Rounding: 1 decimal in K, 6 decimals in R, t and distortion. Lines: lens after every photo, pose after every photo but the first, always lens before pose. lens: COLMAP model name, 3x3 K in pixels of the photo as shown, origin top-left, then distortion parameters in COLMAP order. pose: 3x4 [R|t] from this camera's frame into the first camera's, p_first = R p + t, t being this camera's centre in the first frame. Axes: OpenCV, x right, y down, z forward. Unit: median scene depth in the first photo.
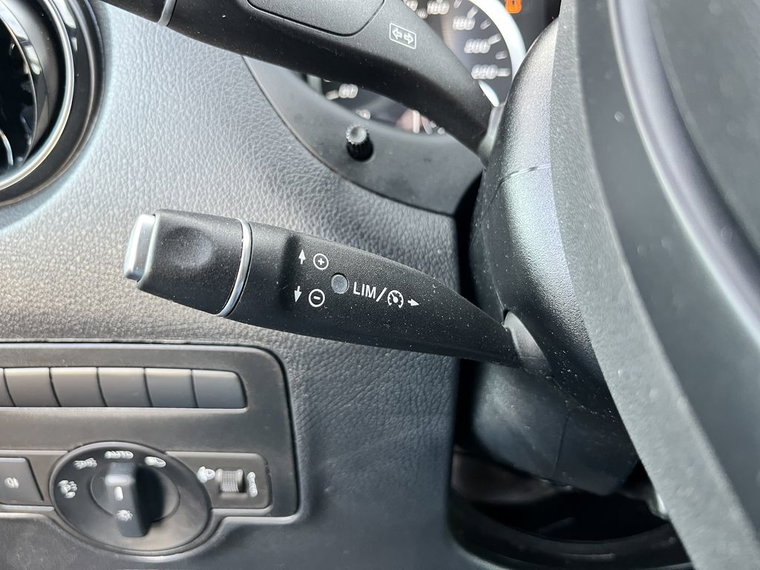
lens RADIAL K [[591.5, 0, 380.0], [0, 591.5, 285.0], [0, 0, 1]] dist [-0.001872, -0.000985]
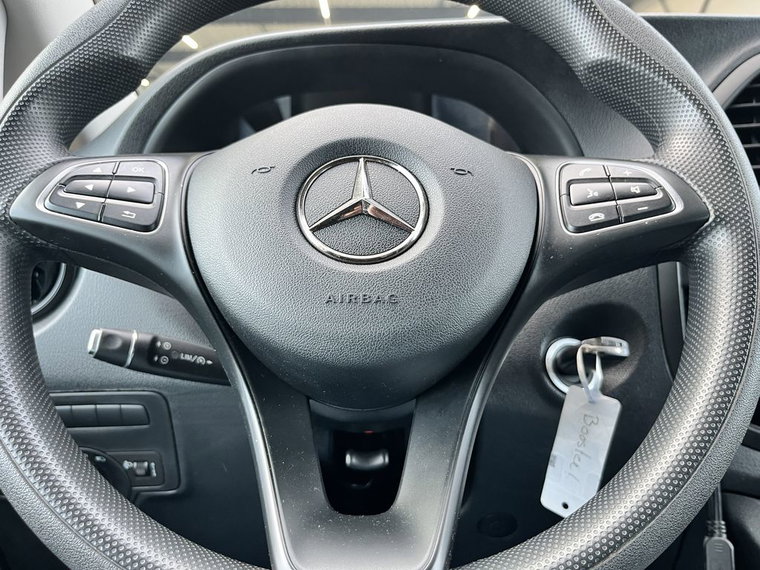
lens RADIAL K [[591.5, 0, 380.0], [0, 591.5, 285.0], [0, 0, 1]] dist [-0.001872, -0.000985]
pose [[0.998306, -0.024536, 0.052761, 0.650784], [0.032358, 0.987707, -0.152932, 0.114429], [-0.048360, 0.154380, 0.986827, -1.507951]]
